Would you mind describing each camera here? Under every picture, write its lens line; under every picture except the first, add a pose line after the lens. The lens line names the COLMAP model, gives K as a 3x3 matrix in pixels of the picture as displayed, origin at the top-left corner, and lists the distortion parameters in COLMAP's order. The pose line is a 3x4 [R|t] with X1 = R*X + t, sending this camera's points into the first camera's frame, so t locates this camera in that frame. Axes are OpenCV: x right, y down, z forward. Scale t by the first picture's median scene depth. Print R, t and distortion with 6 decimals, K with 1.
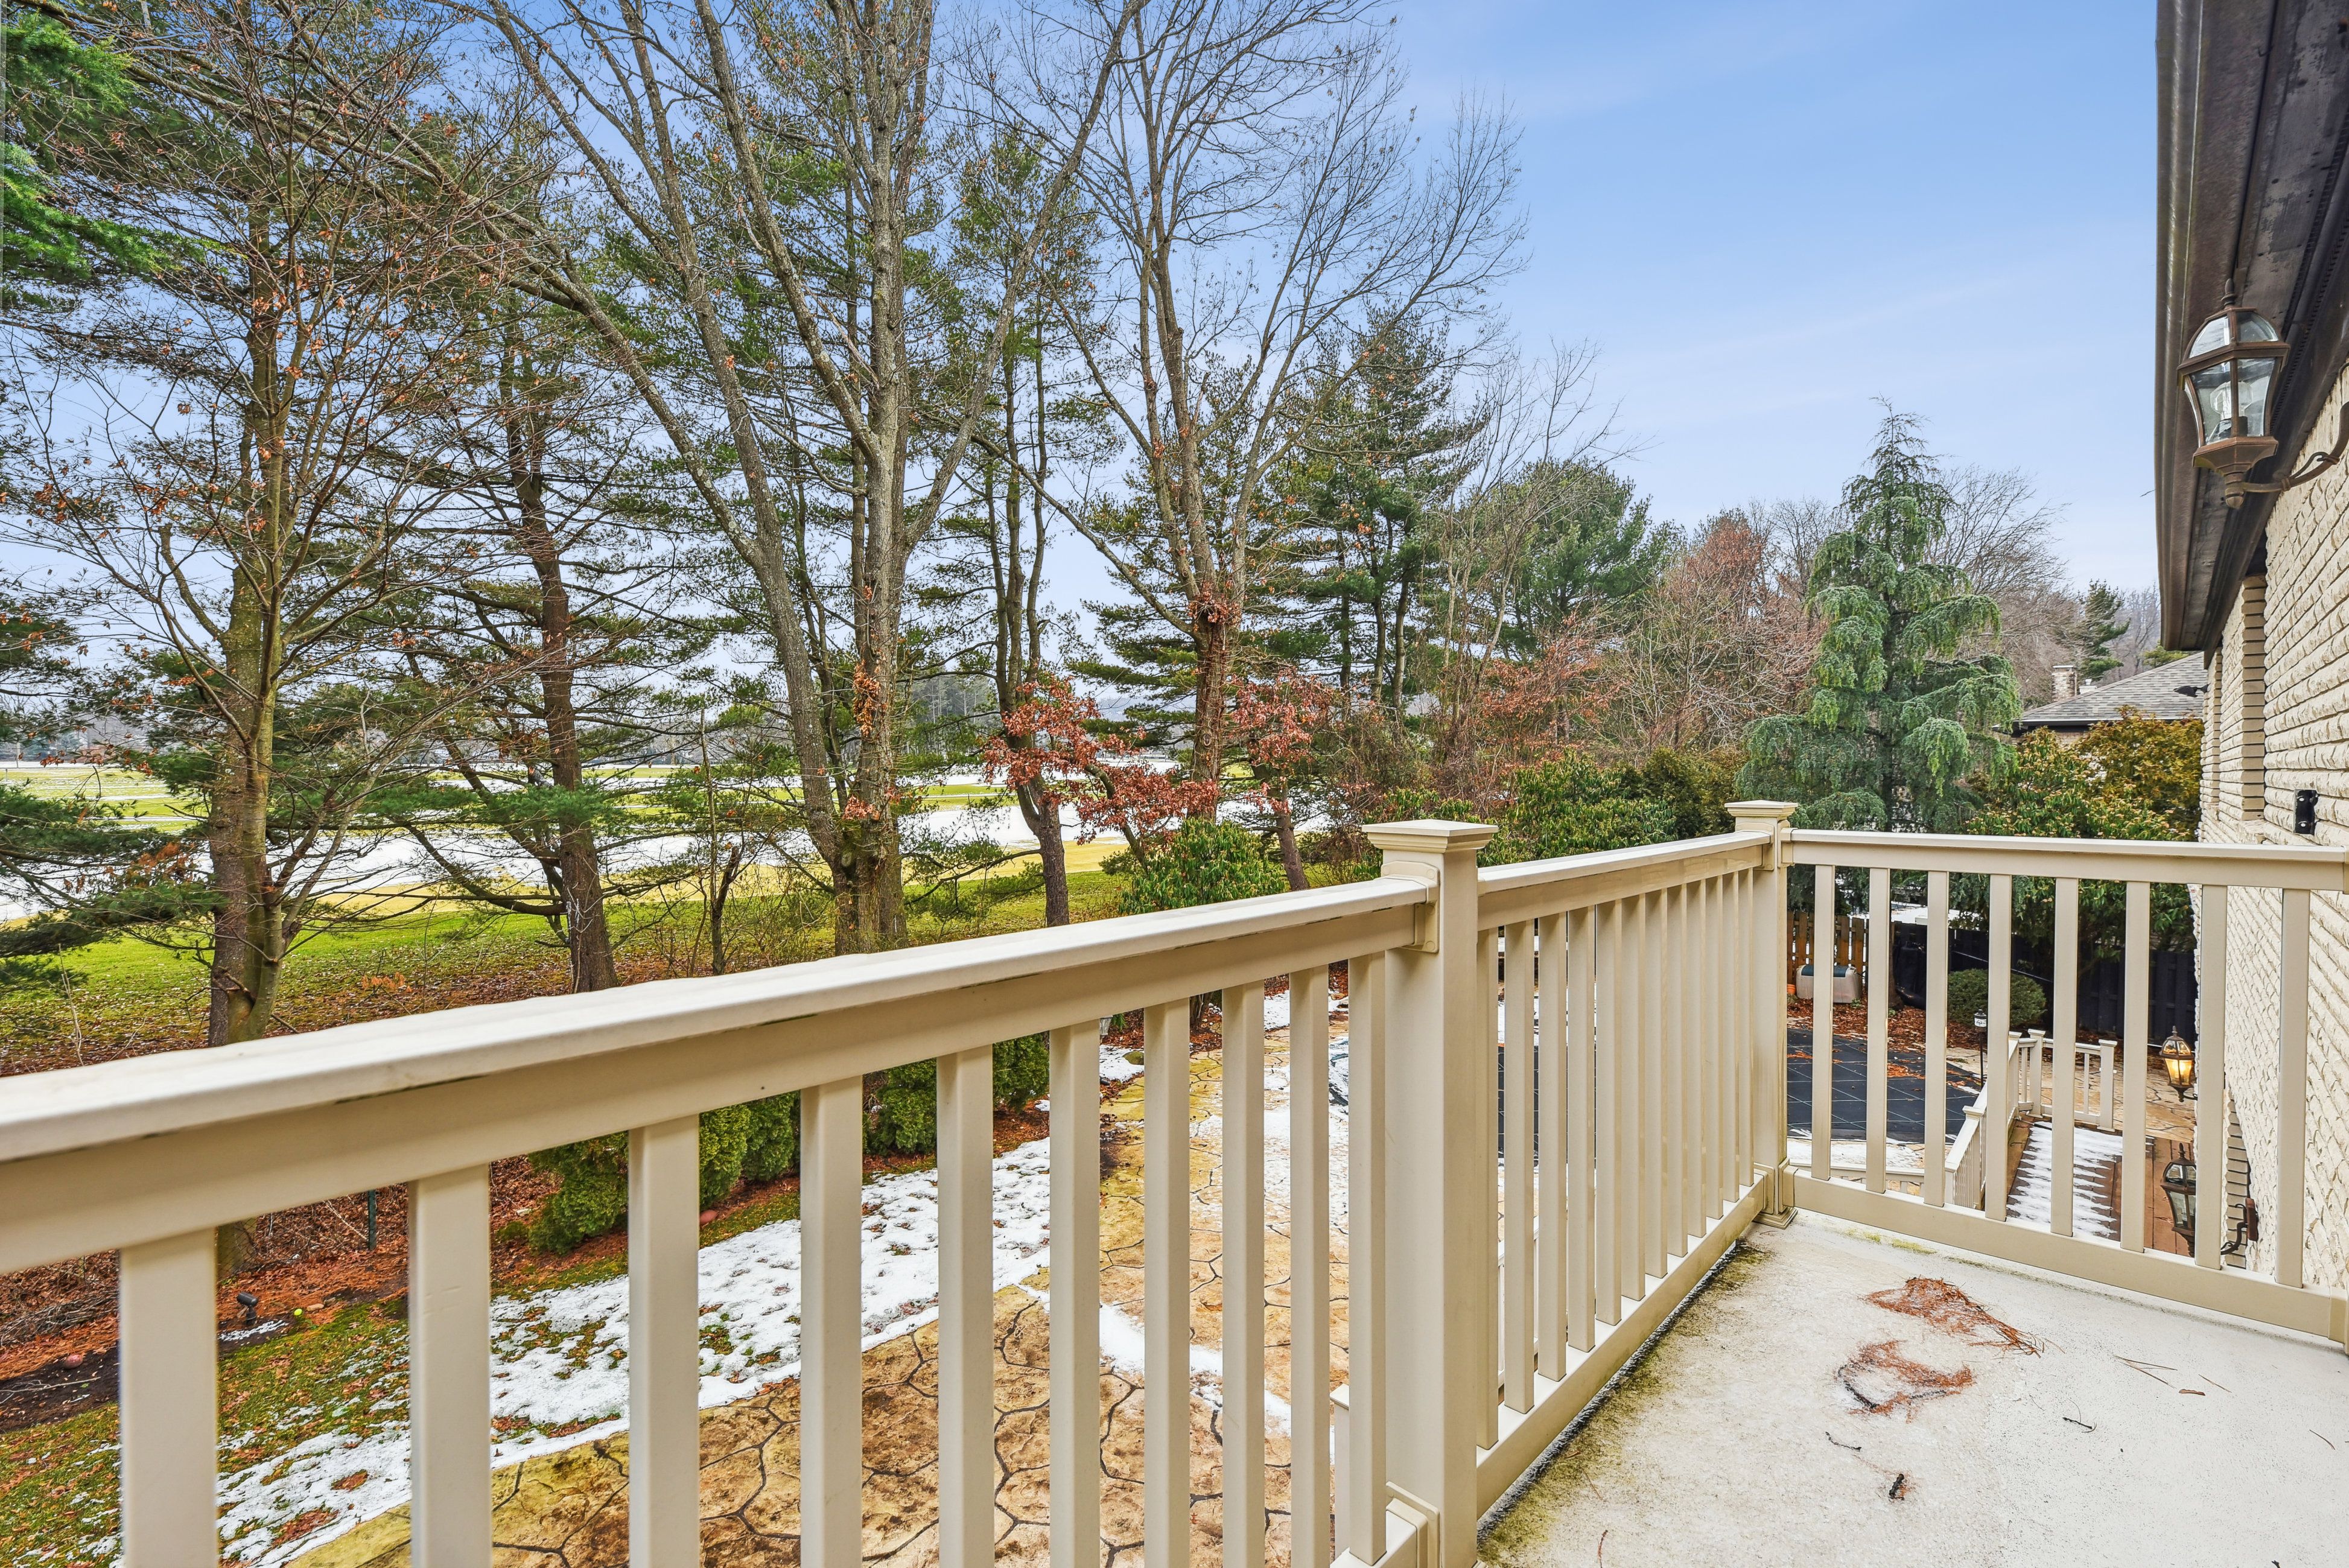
lens RADIAL K [[1033.2, 0, 1172.3], [0, 1033.2, 777.3], [0, 0, 1]] dist [-0.001418, -0.001848]
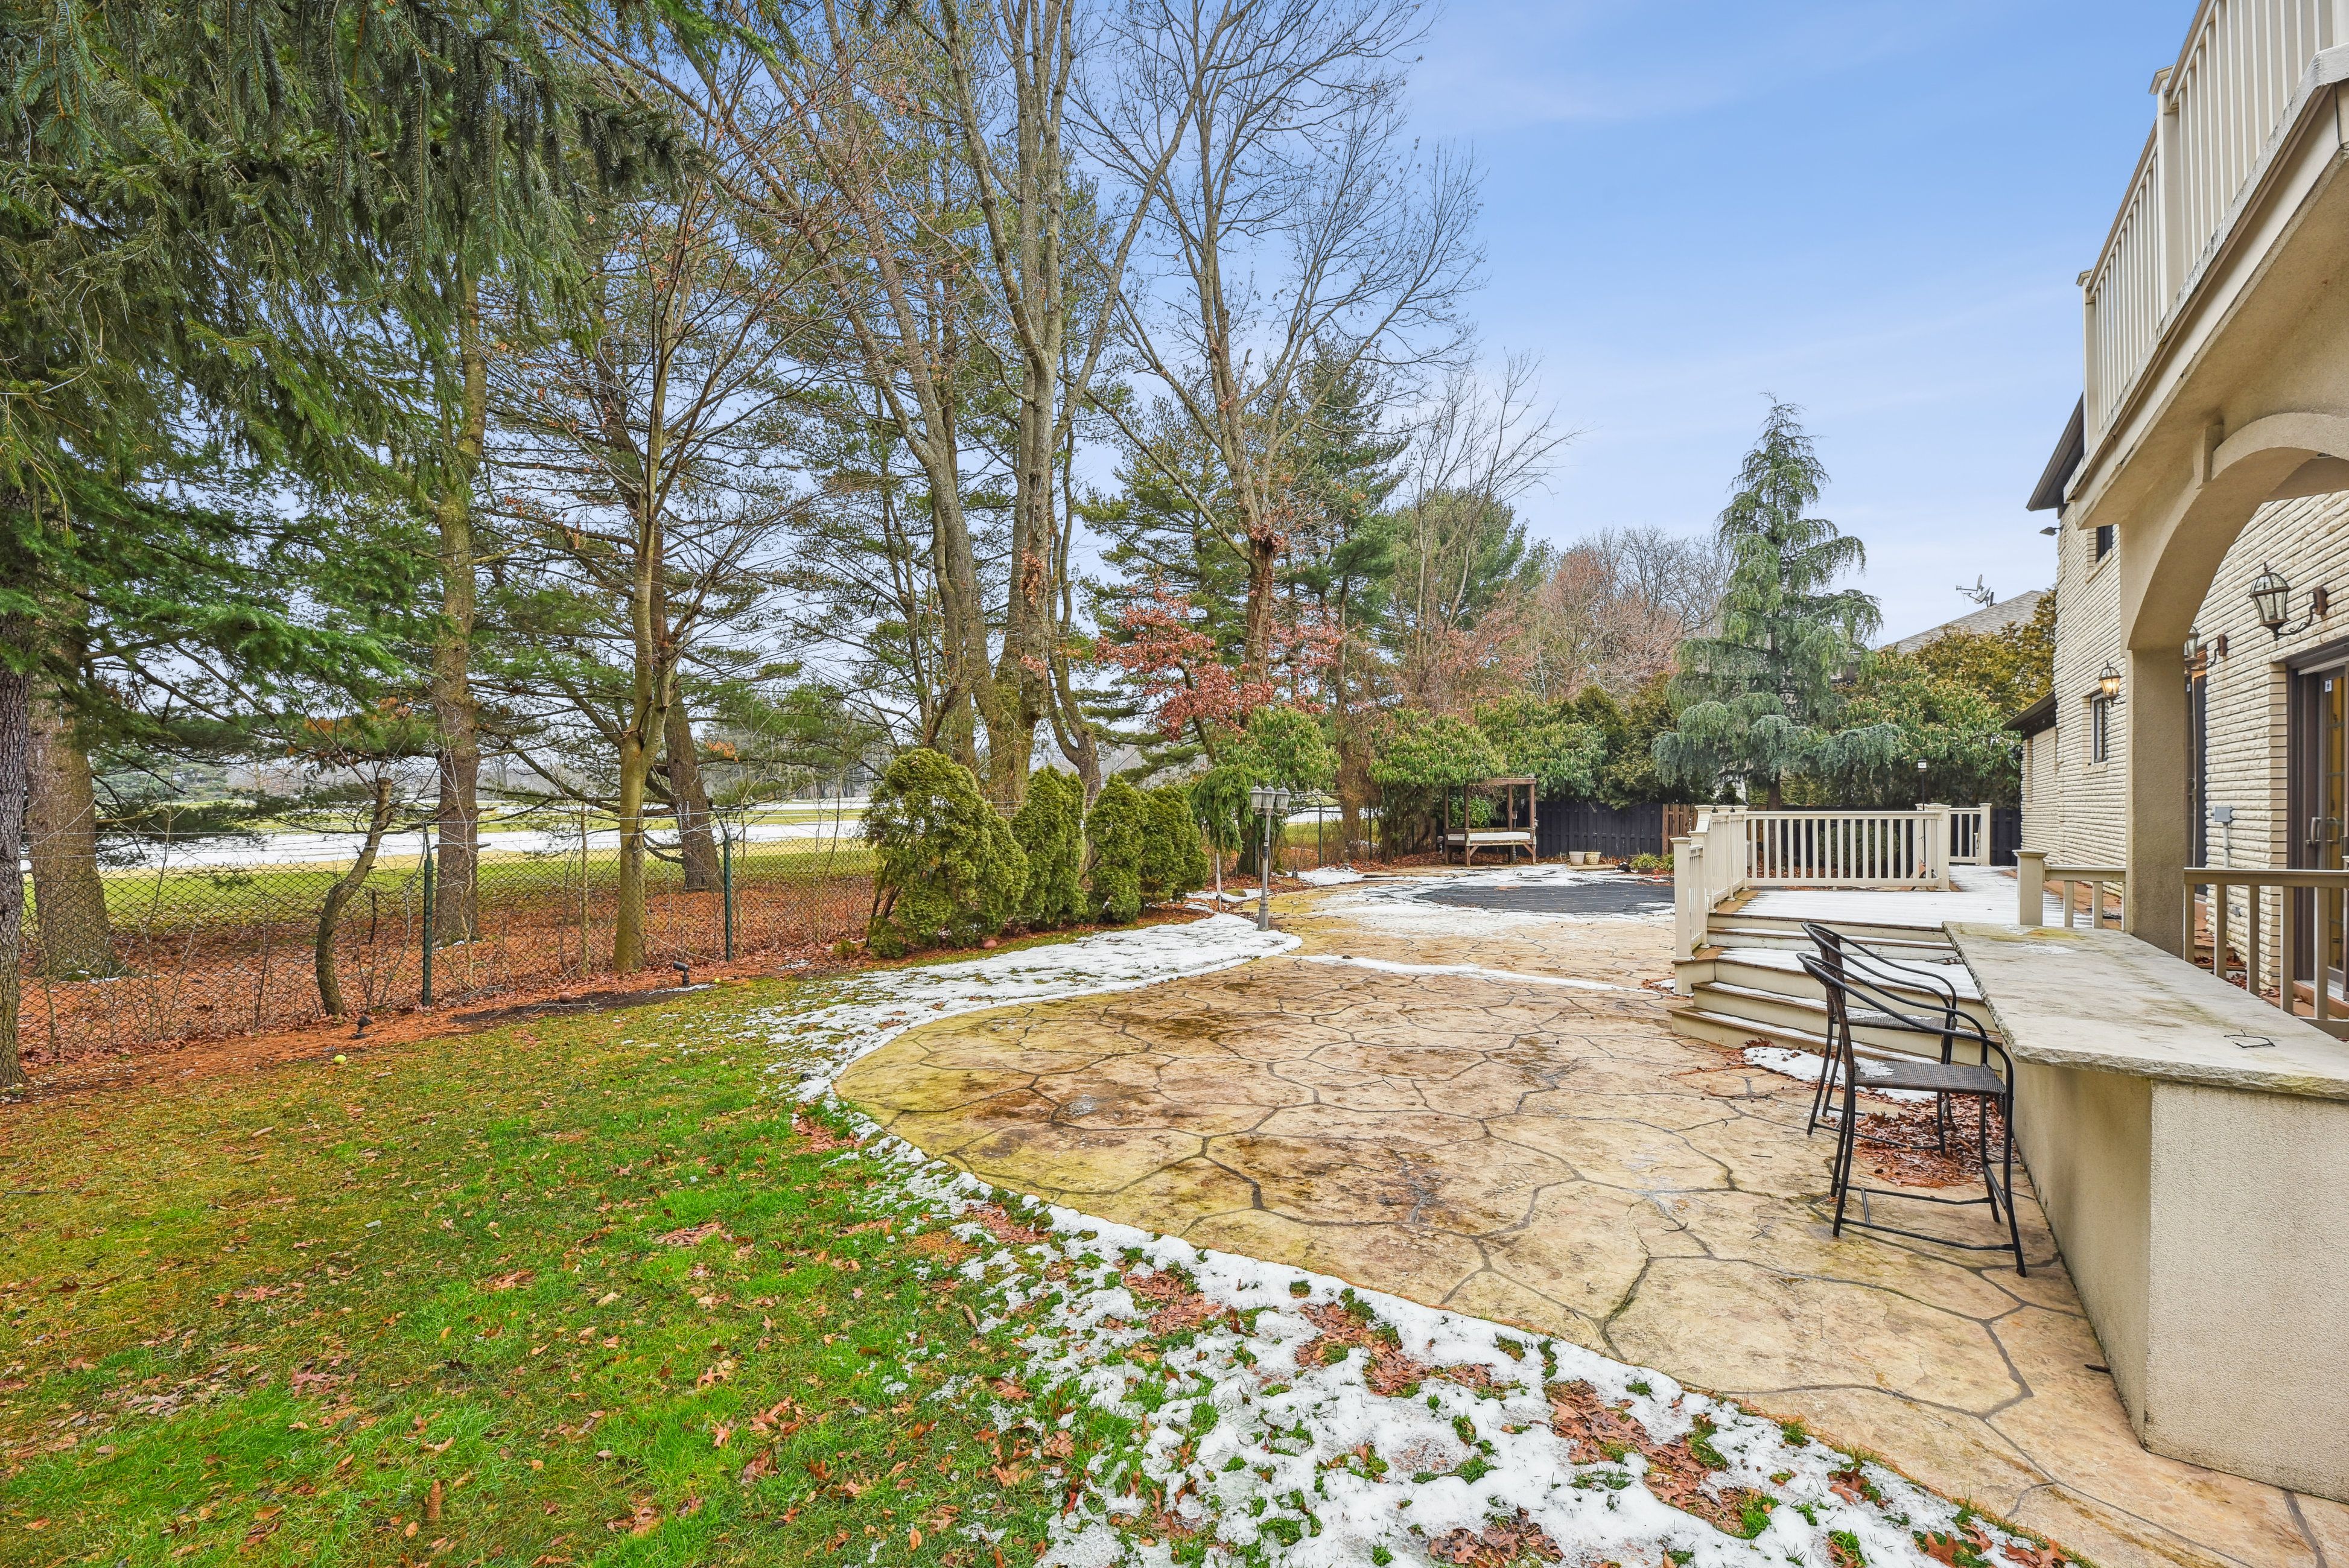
lens RADIAL K [[948.4, 0, 1188.9], [0, 948.4, 806.6], [0, 0, 1]] dist [-0.001287, -0.000012]
pose [[0.991344, -0.012271, 0.130715, -0.136065], [0.012153, 0.999925, 0.001707, 0.098513], [-0.130726, -0.000104, 0.991418, -0.057212]]
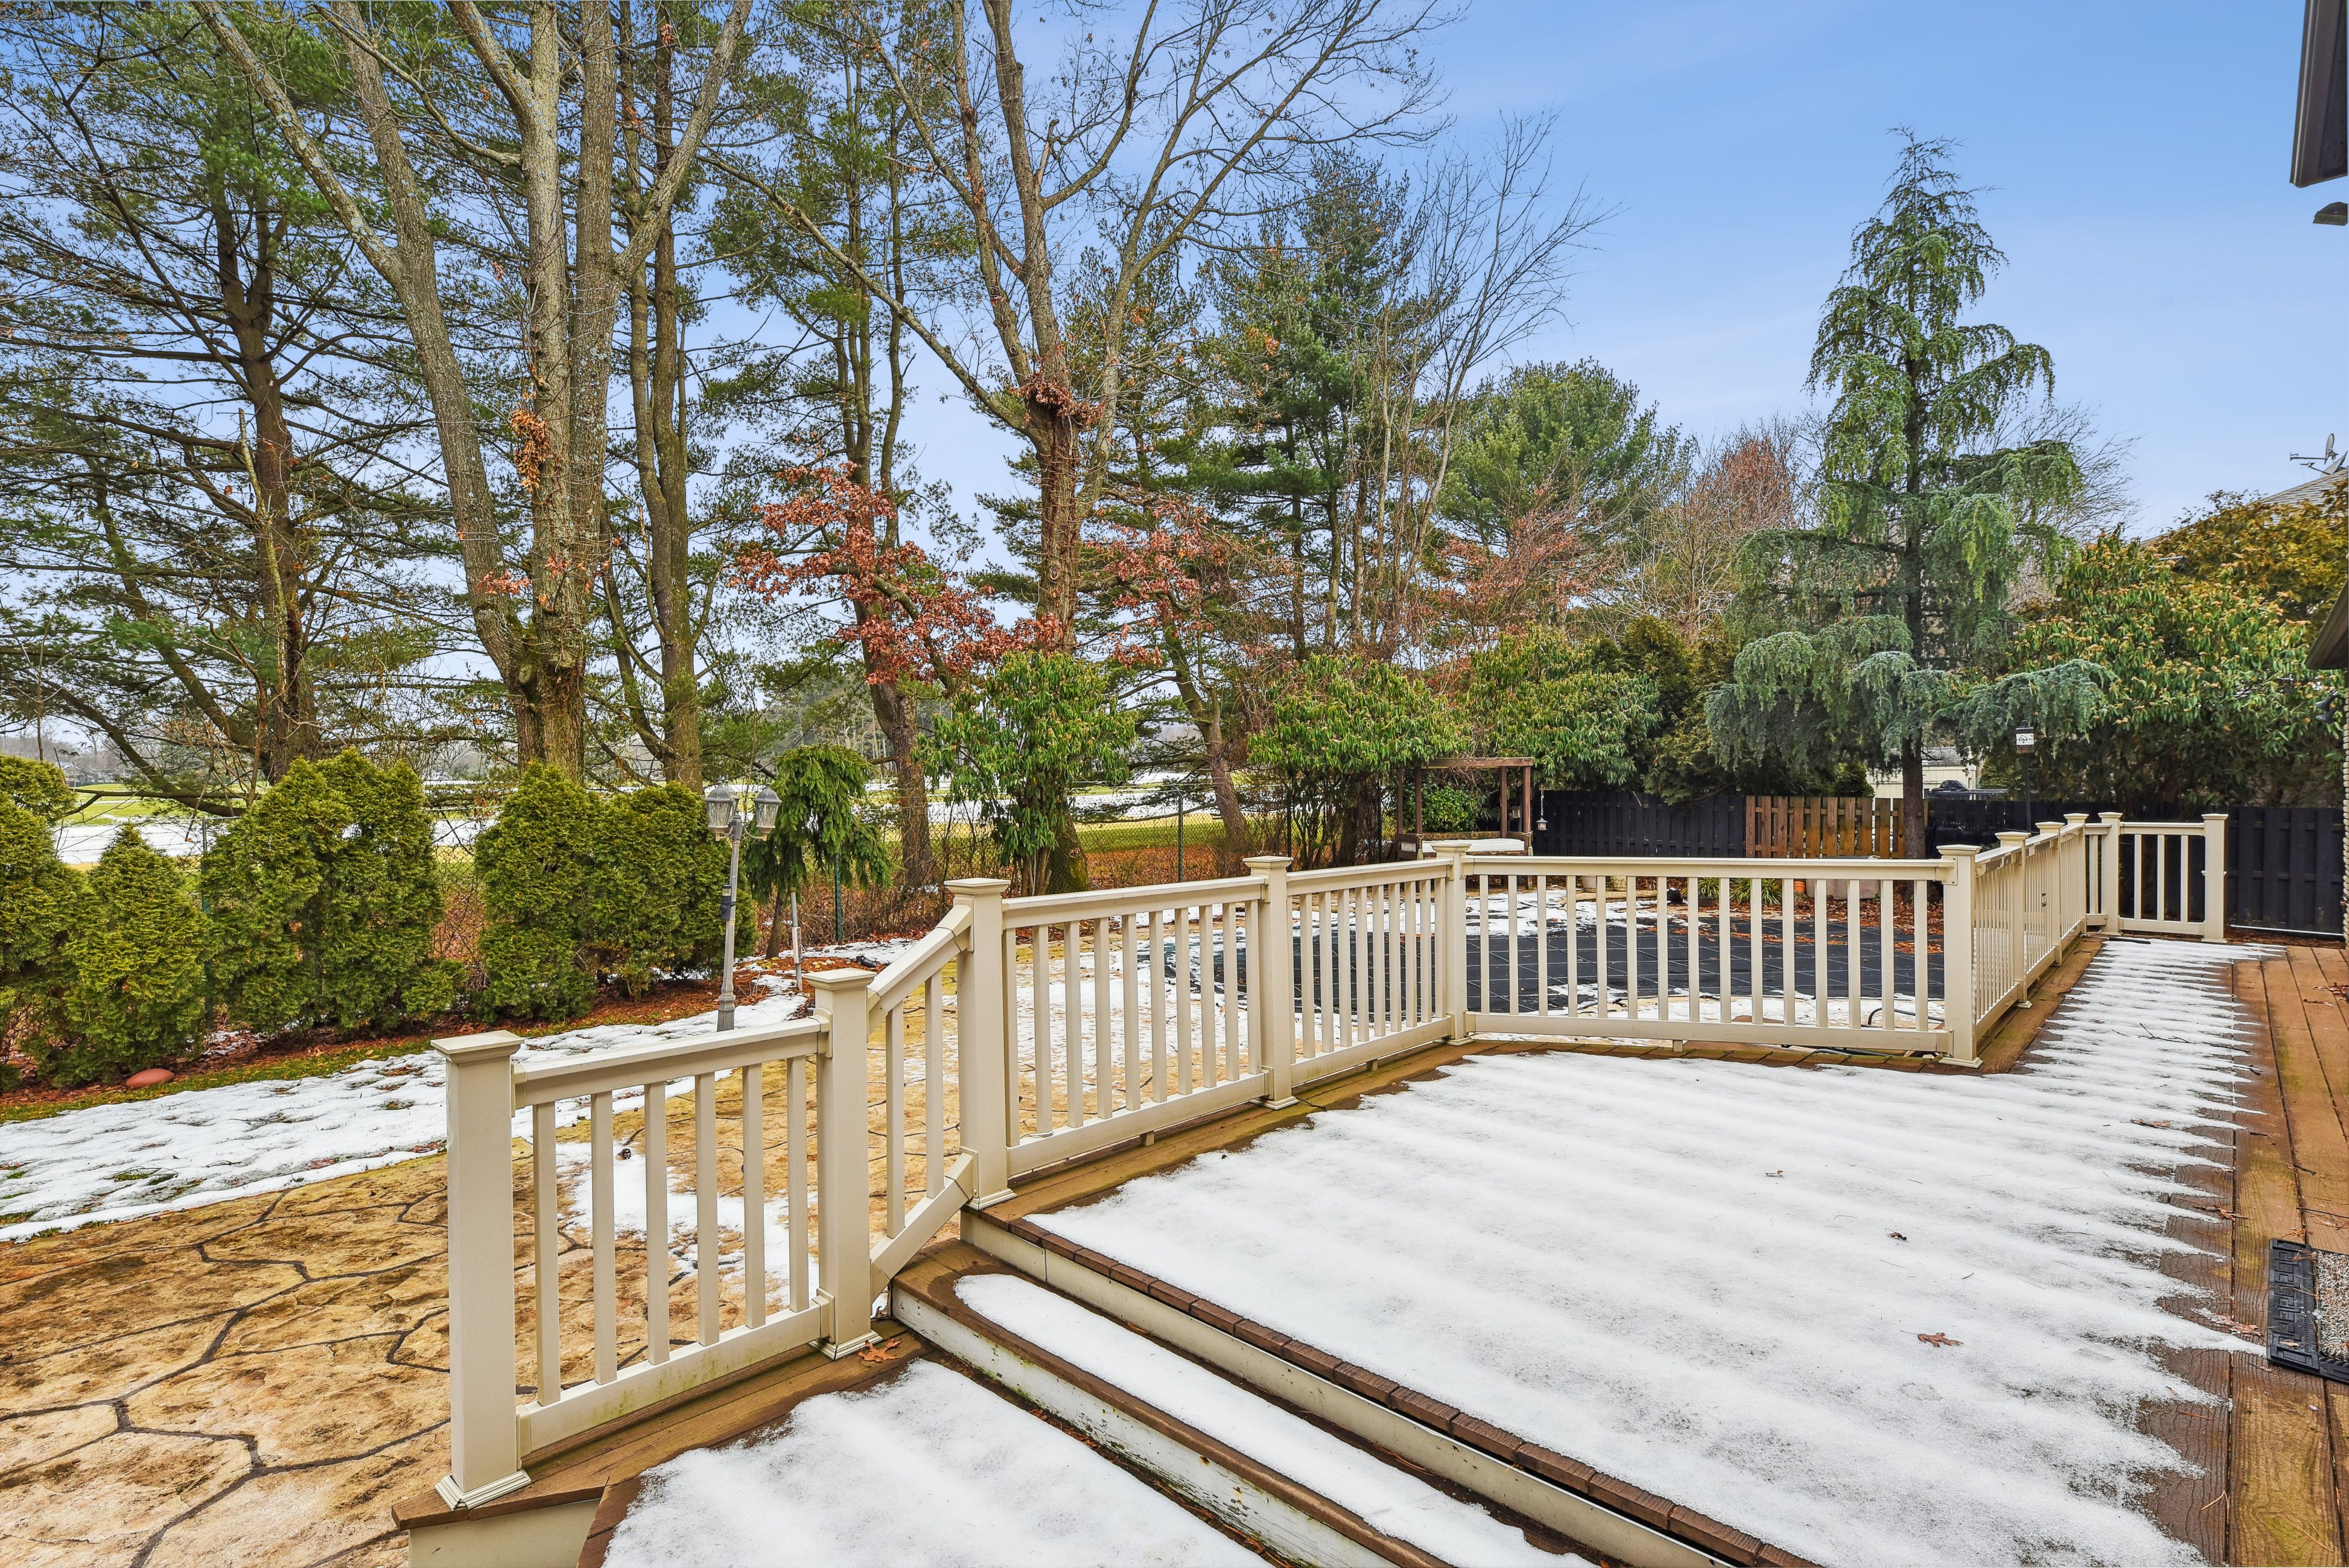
lens RADIAL K [[1119.3, 0, 1164.0], [0, 1119.3, 785.7], [0, 0, 1]] dist [0.005113, -0.001055]
pose [[0.999891, -0.014775, 0.000533, 0.081199], [0.014775, 0.999891, 0.000012, 0.091217], [-0.000533, -0.000004, 1.000000, 0.098813]]
